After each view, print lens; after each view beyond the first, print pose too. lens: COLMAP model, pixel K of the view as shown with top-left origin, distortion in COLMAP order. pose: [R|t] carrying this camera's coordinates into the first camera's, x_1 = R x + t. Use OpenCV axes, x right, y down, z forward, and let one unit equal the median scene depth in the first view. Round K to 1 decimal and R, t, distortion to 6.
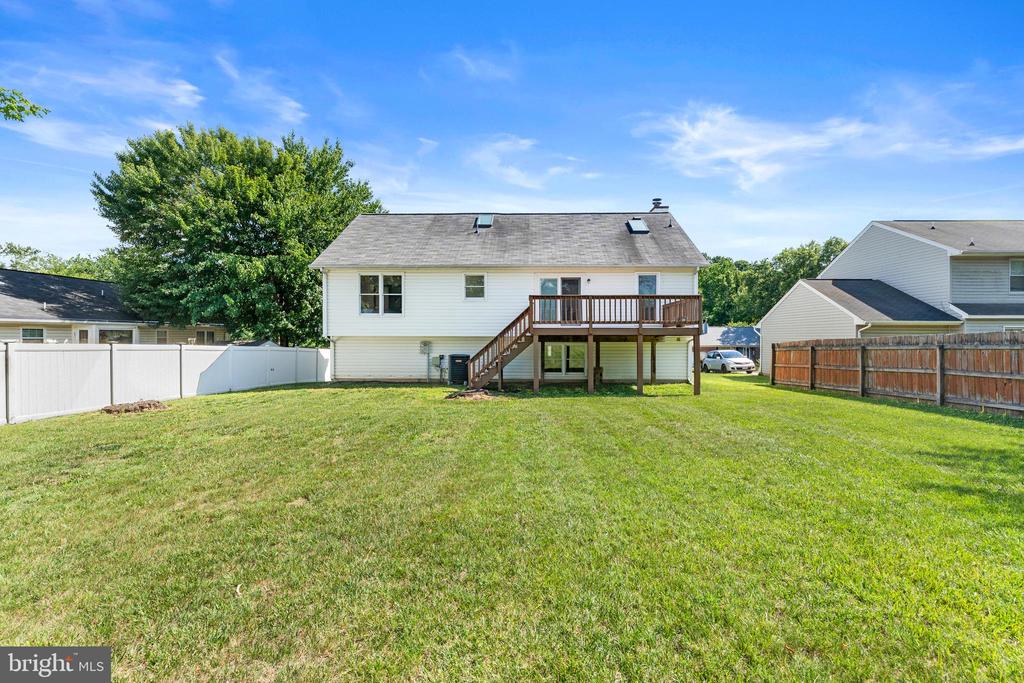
lens RADIAL K [[466.6, 0, 512.0], [0, 466.6, 341.5], [0, 0, 1]] dist [-0.000410, -0.000236]
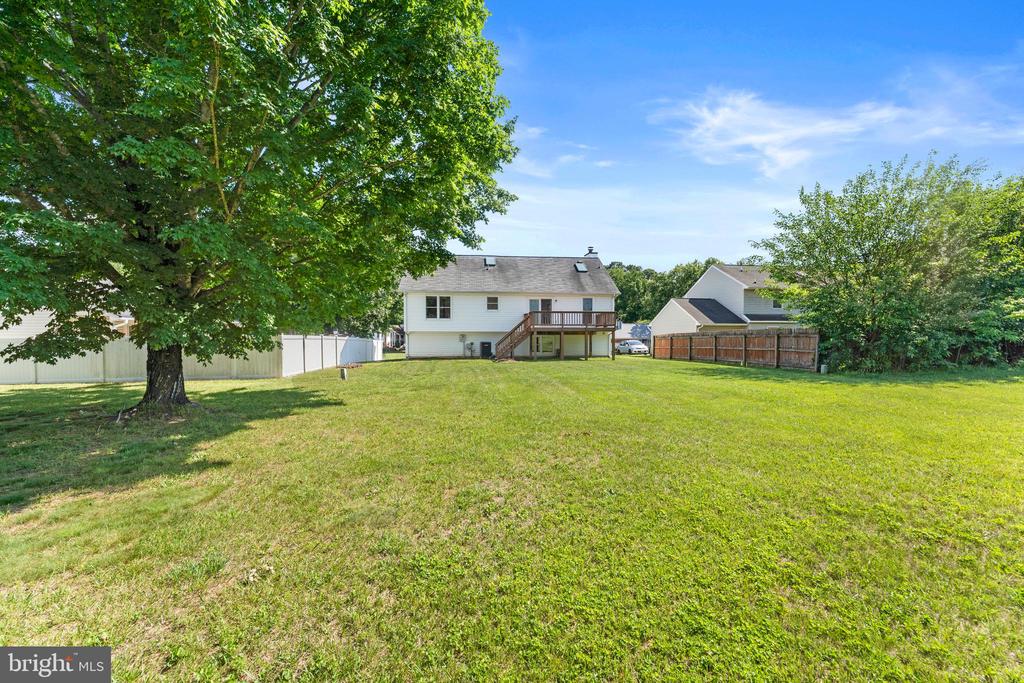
lens RADIAL K [[402.8, 0, 512.0], [0, 402.8, 341.5], [0, 0, 1]] dist [-0.000943, -0.000047]
pose [[0.991600, -0.003290, 0.129298, -0.195559], [0.001284, 0.999878, 0.015597, 0.002104], [-0.129334, -0.015300, 0.991483, -0.495224]]
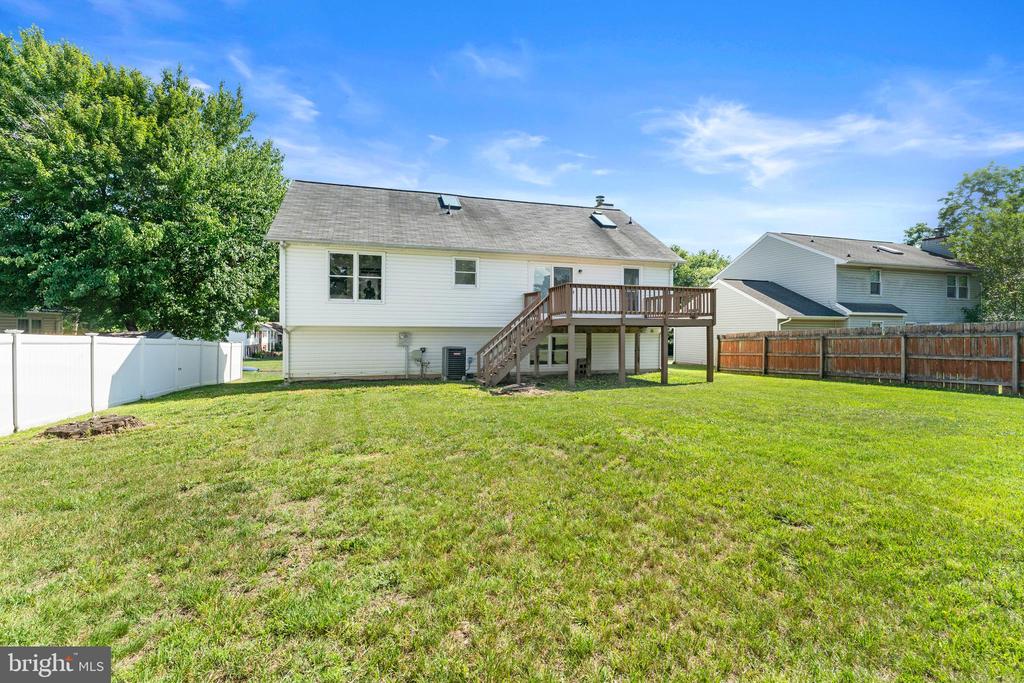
lens RADIAL K [[476.8, 0, 526.7], [0, 476.8, 325.3], [0, 0, 1]] dist [0.000337, -0.000100]
pose [[0.943446, 0.006077, 0.331472, -0.264713], [0.000644, 0.999797, -0.020163, 0.004623], [-0.331527, 0.019236, 0.943250, 0.078813]]
